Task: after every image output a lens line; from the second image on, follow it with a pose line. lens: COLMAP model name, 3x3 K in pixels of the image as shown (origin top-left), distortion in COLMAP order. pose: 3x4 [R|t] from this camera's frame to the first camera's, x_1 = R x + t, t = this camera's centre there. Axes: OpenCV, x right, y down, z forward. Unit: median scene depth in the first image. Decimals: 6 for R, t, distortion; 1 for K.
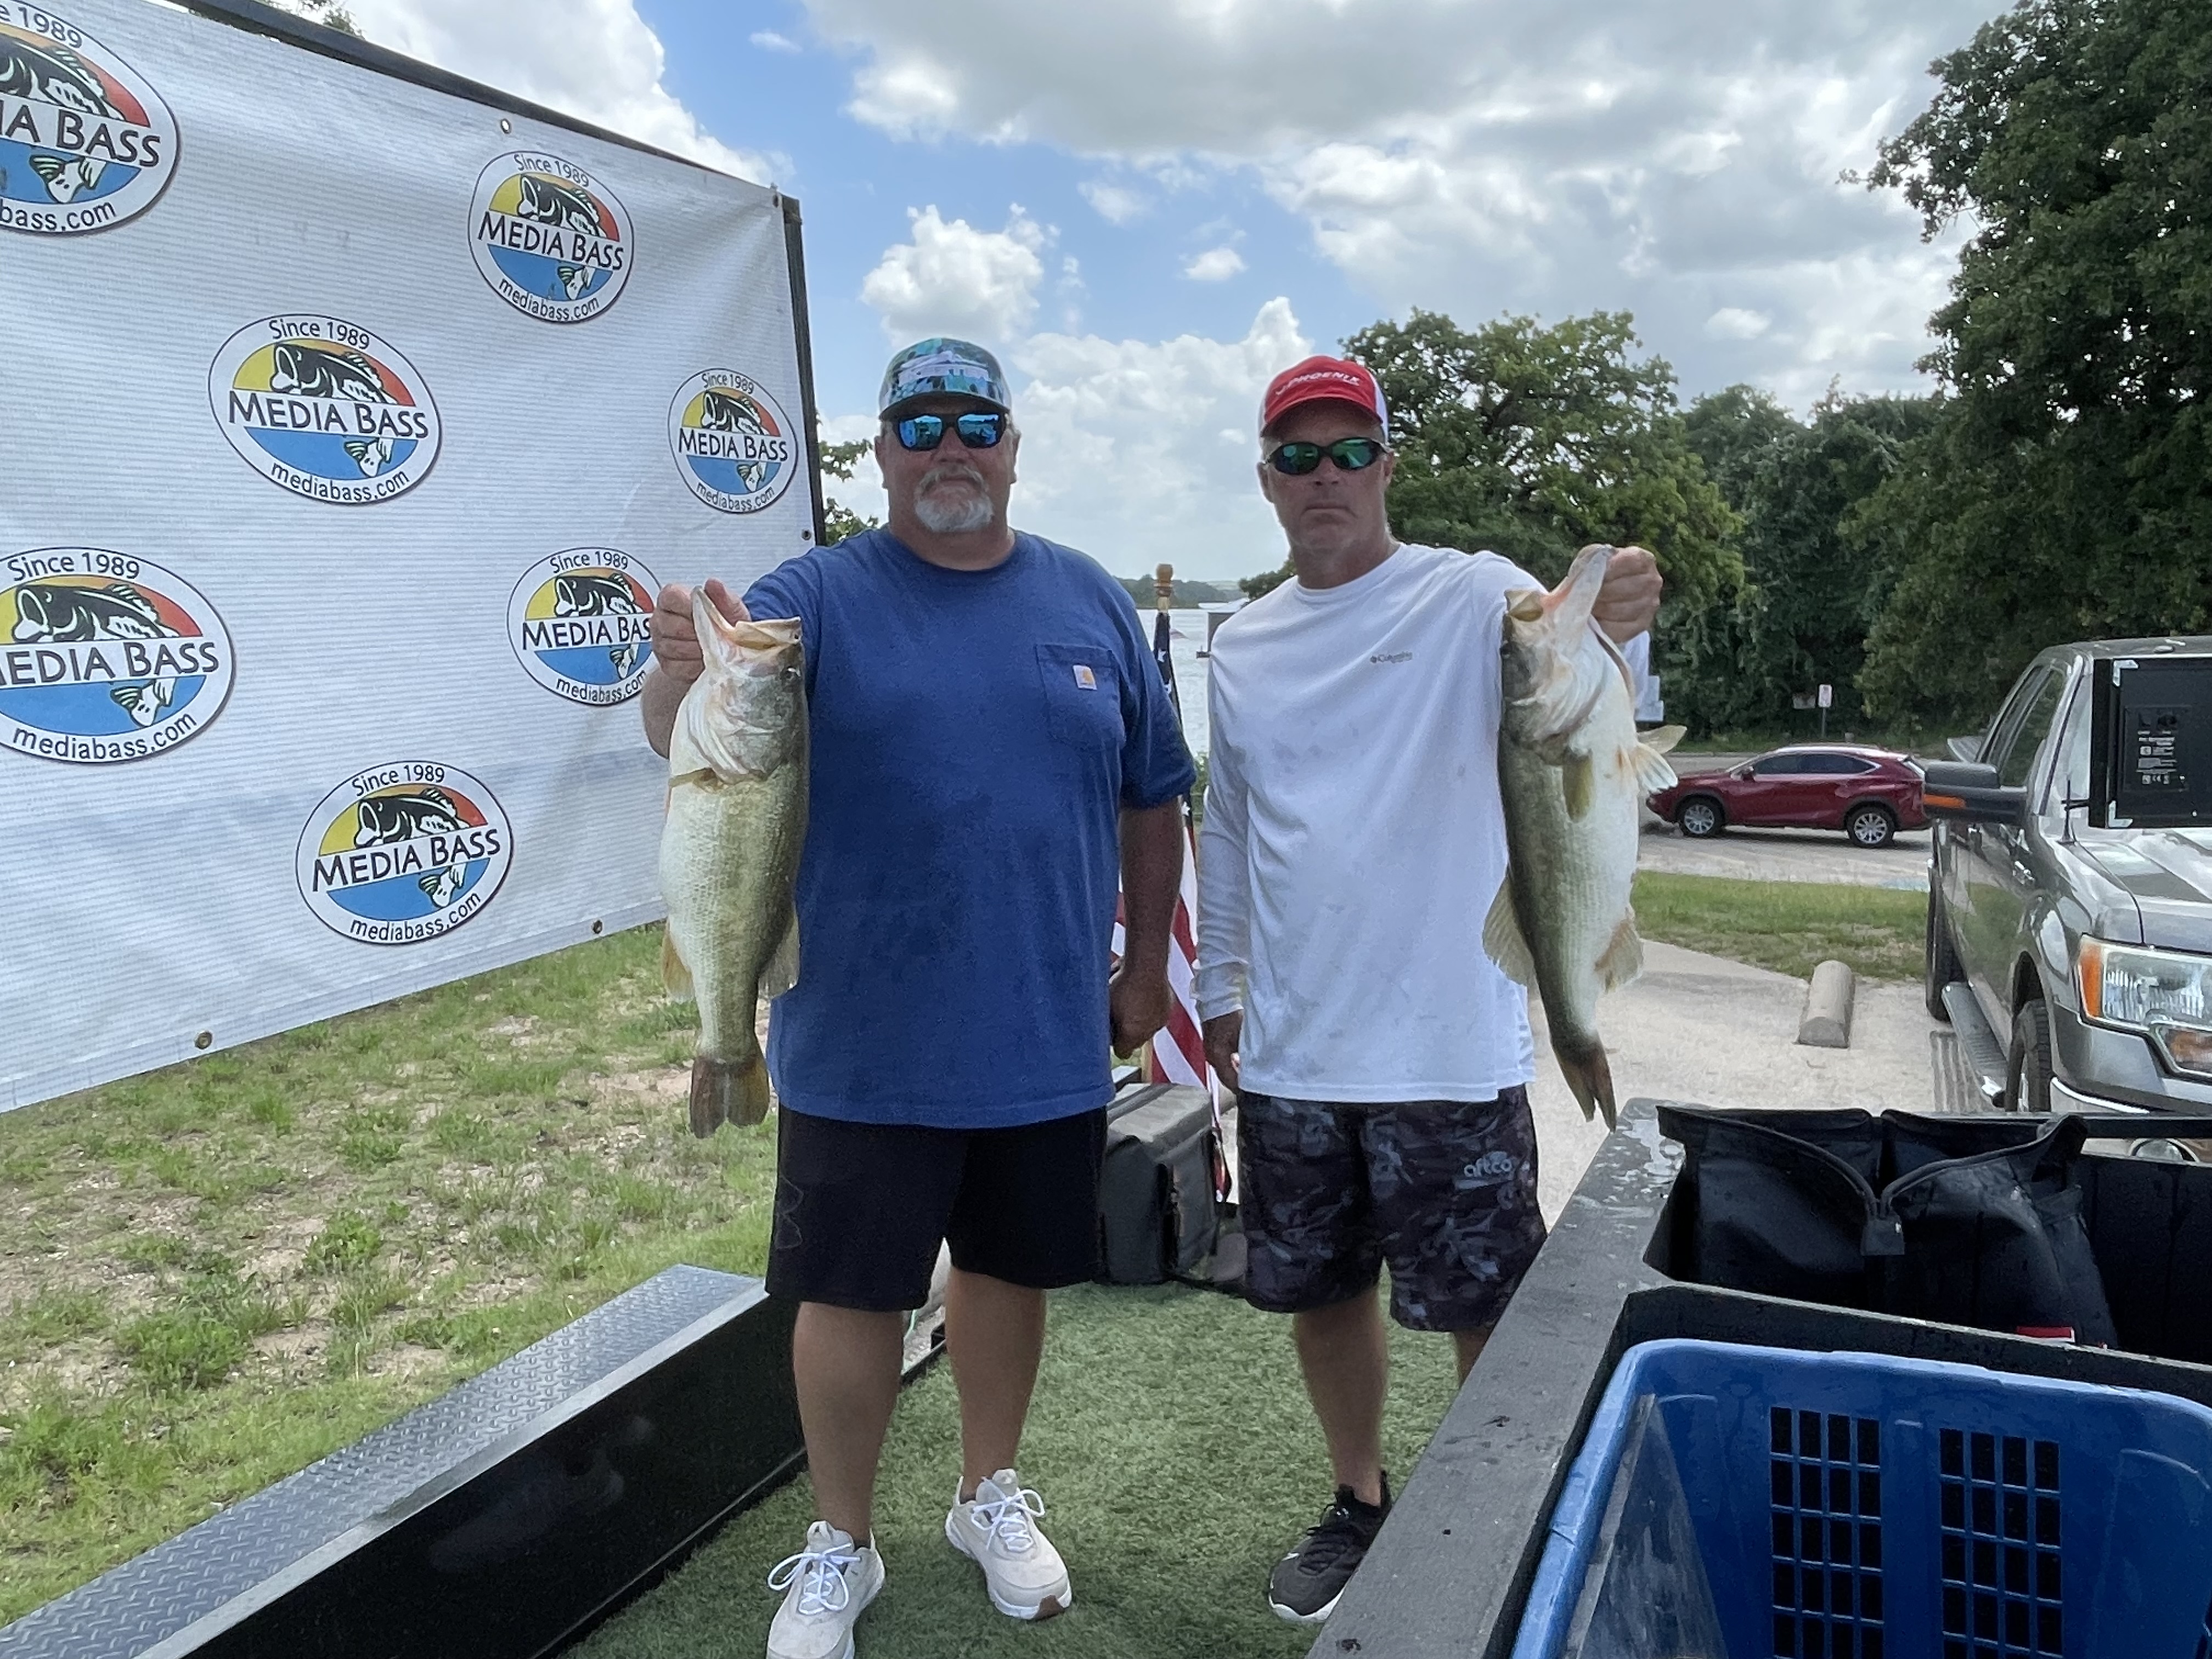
lens RADIAL K [[1599.0, 0, 1106.0], [0, 1599.0, 829.5], [0, 0, 1]] dist [-0.002229, -0.004755]
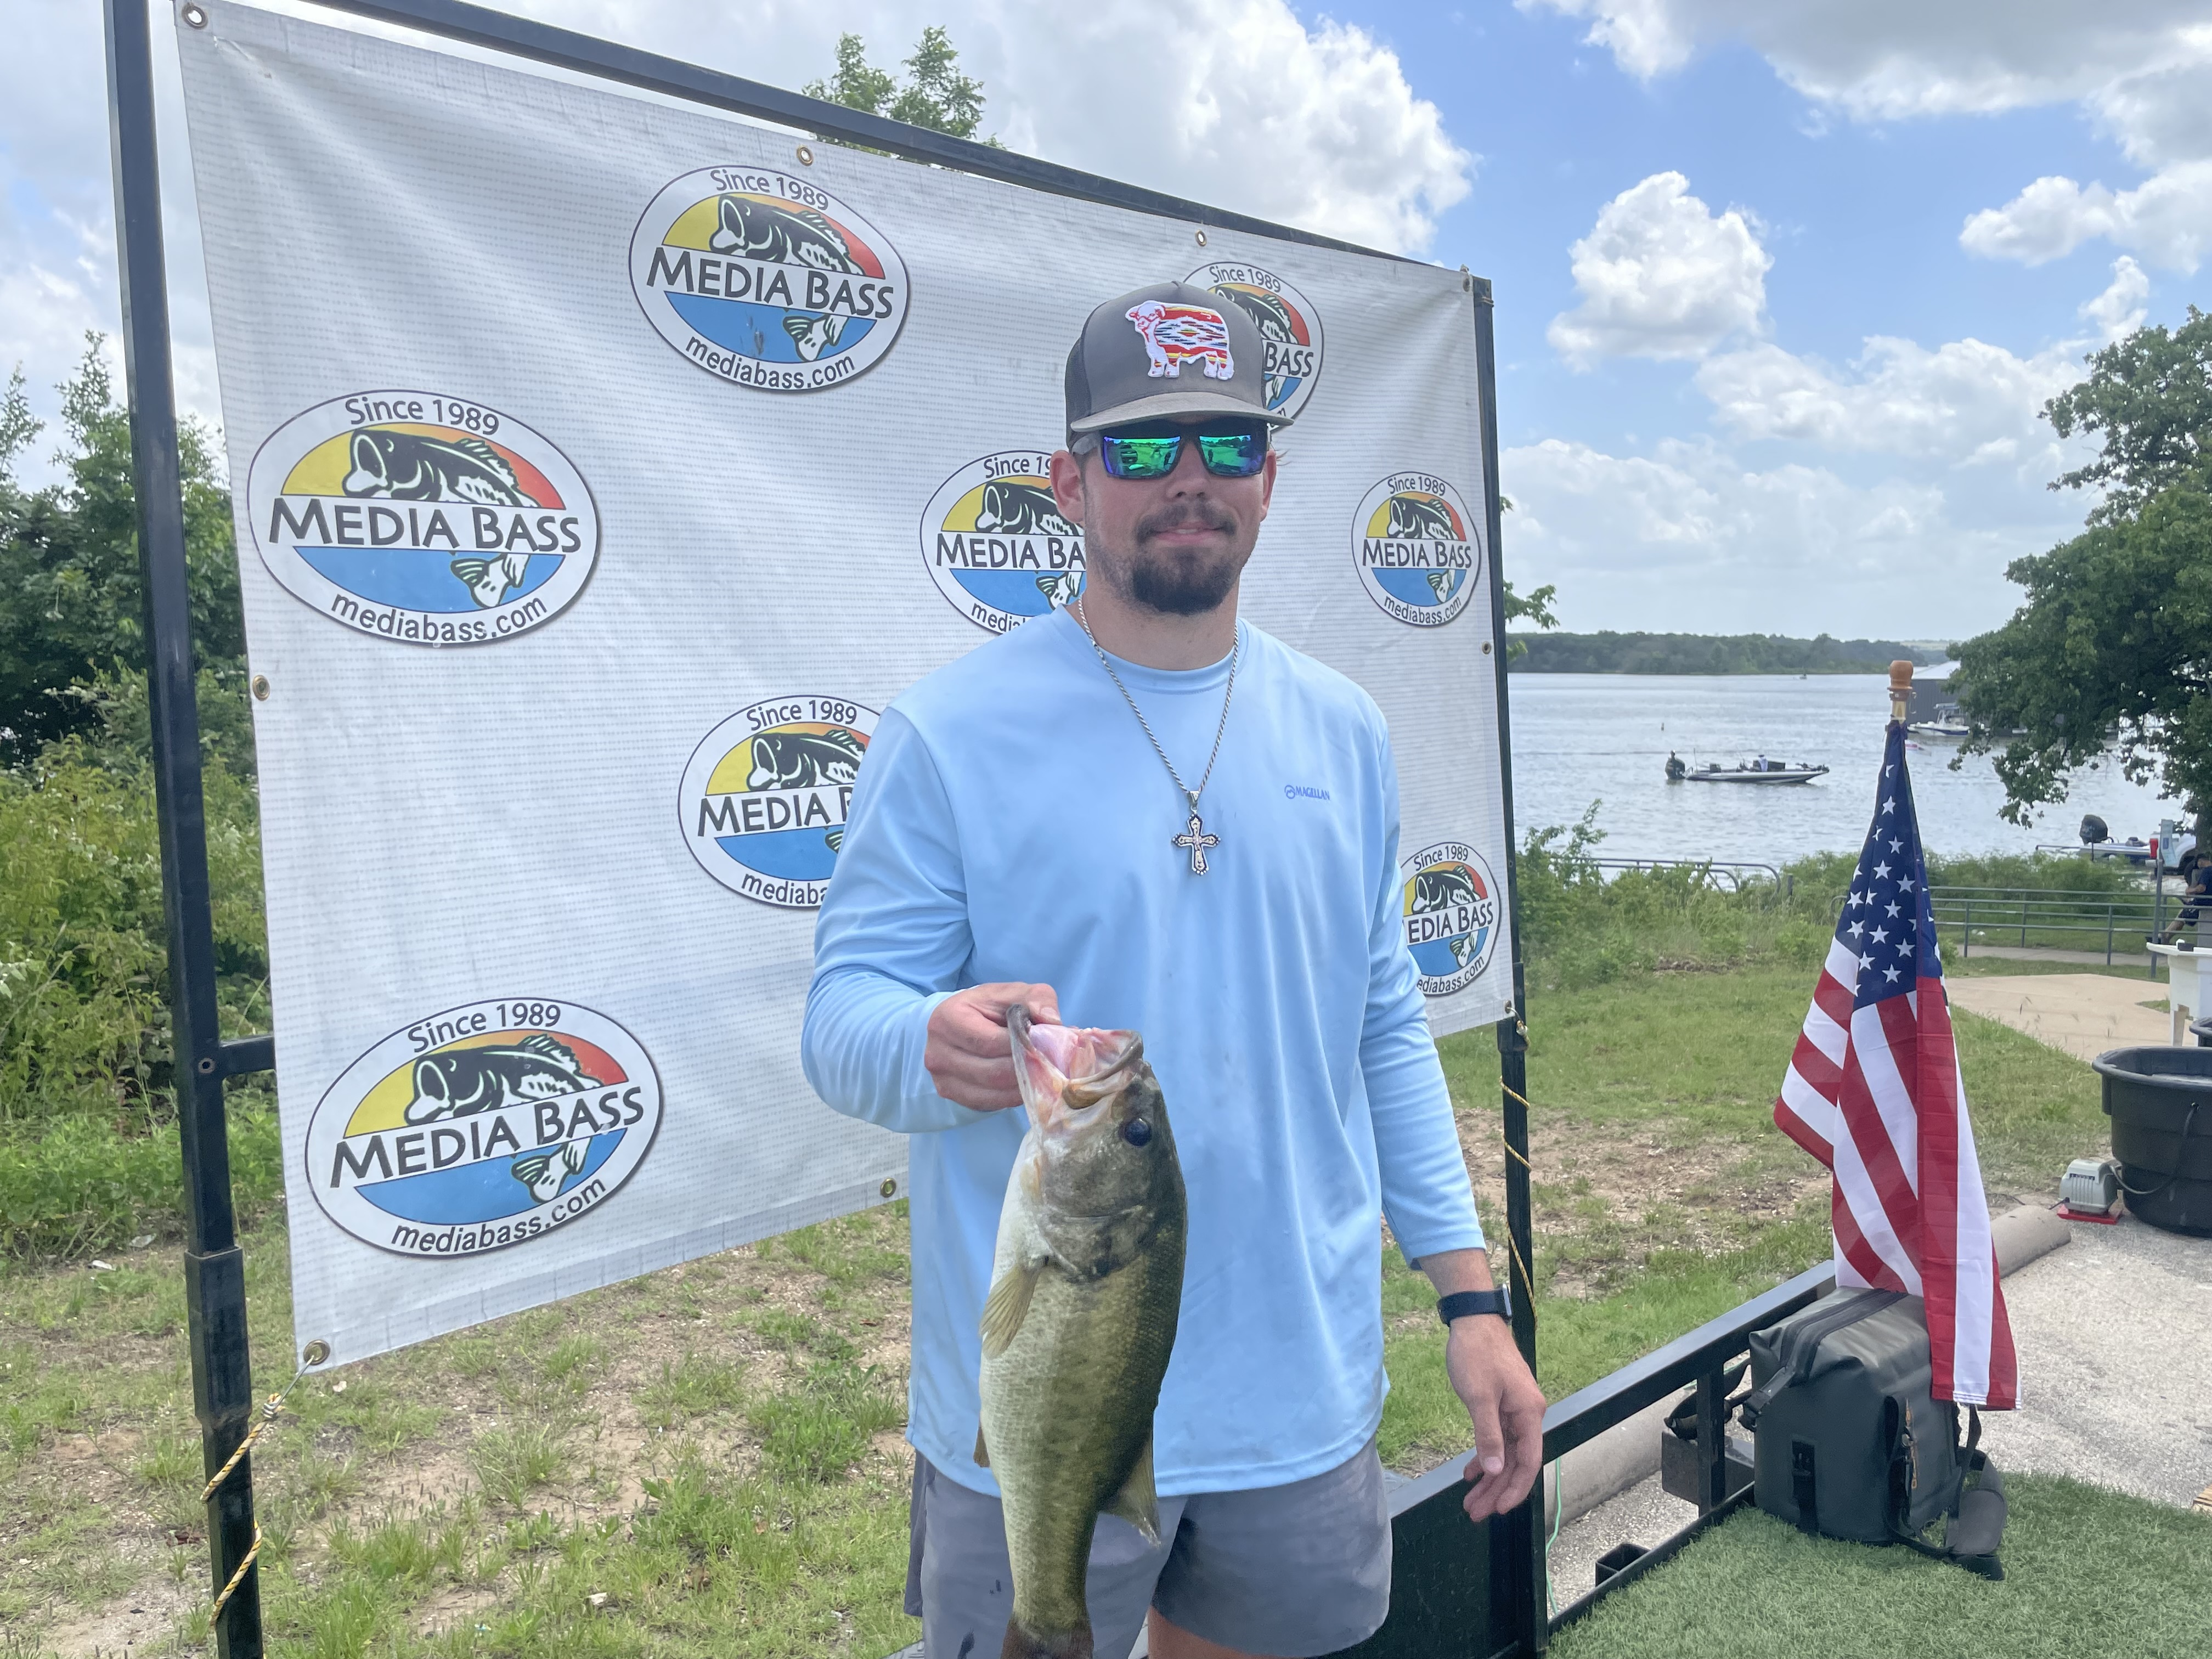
lens RADIAL K [[1722.9, 0, 1137.0], [0, 1722.9, 819.0], [0, 0, 1]] dist [0.099579, -0.154579]
pose [[0.944586, 0.025935, -0.327237, -0.032805], [-0.041103, 0.998373, -0.039520, -0.025570], [0.325680, 0.050780, 0.944116, 0.012377]]
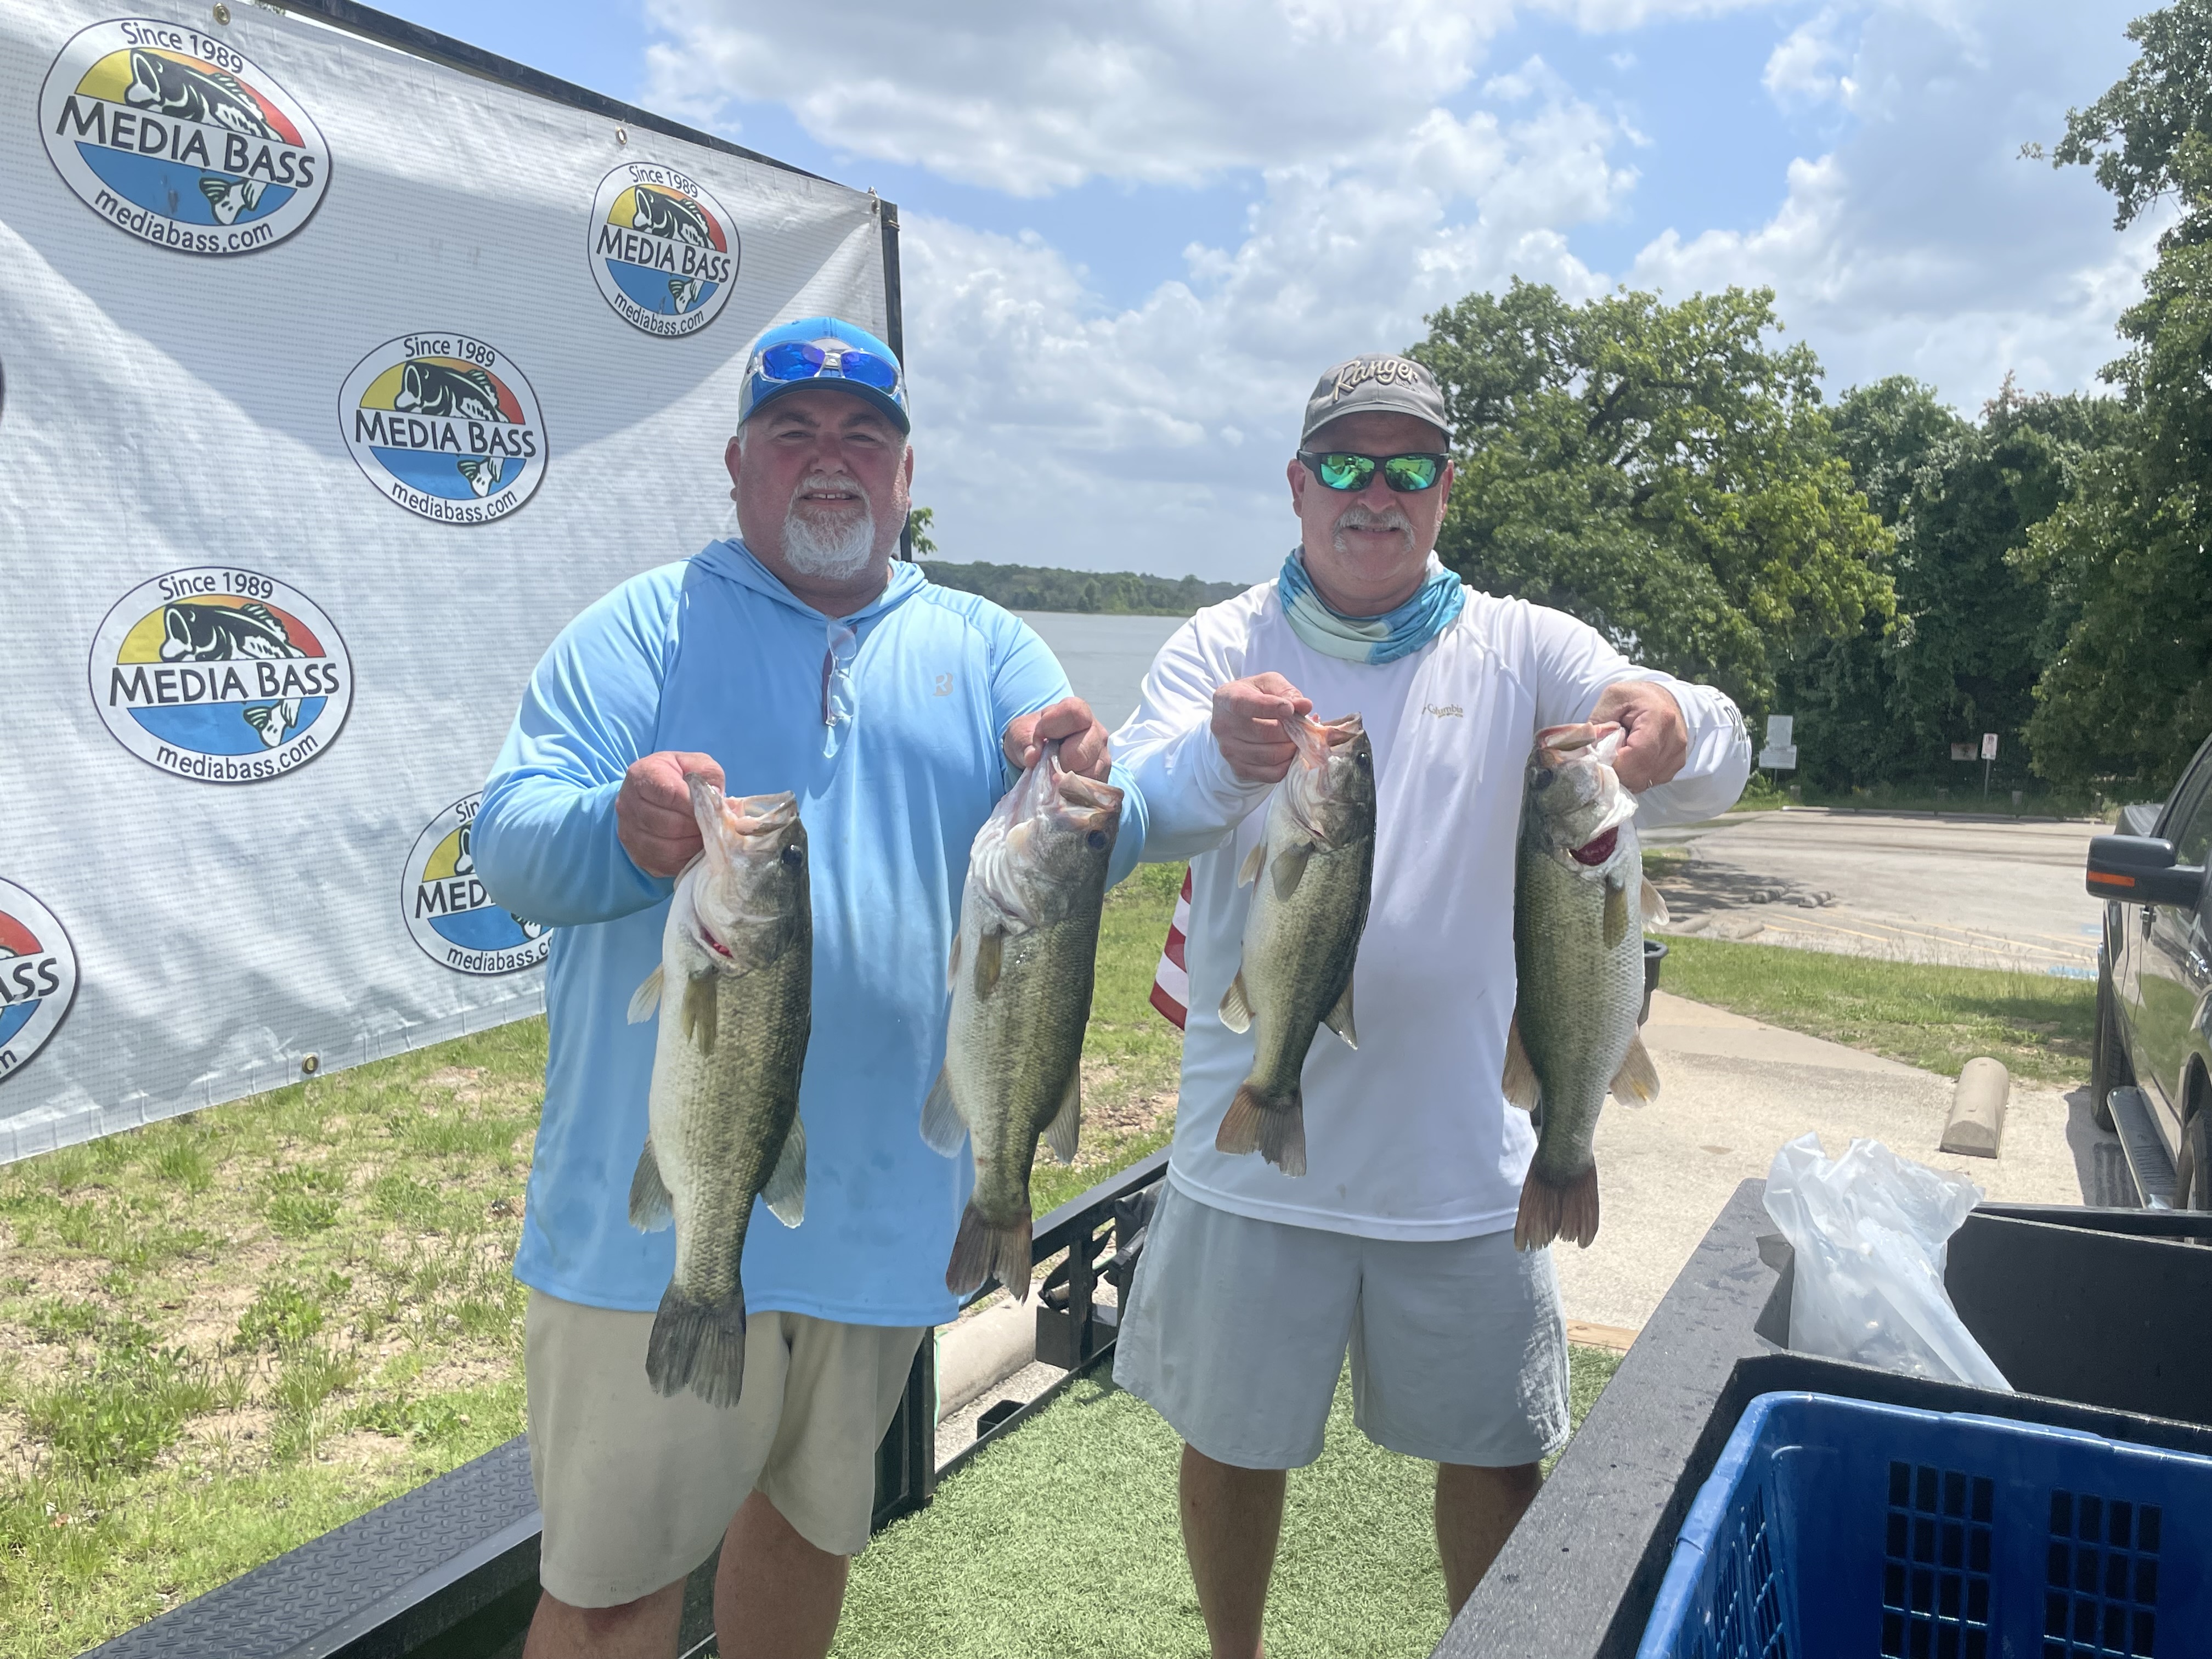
lens RADIAL K [[1943.2, 0, 1106.0], [0, 1943.2, 829.5], [0, 0, 1]] dist [0.076345, -0.107997]
pose [[0.999339, 0.036360, -0.000216, -0.034338], [-0.036357, 0.999123, -0.020786, -0.002916], [-0.000540, 0.020780, 0.999784, -0.091260]]
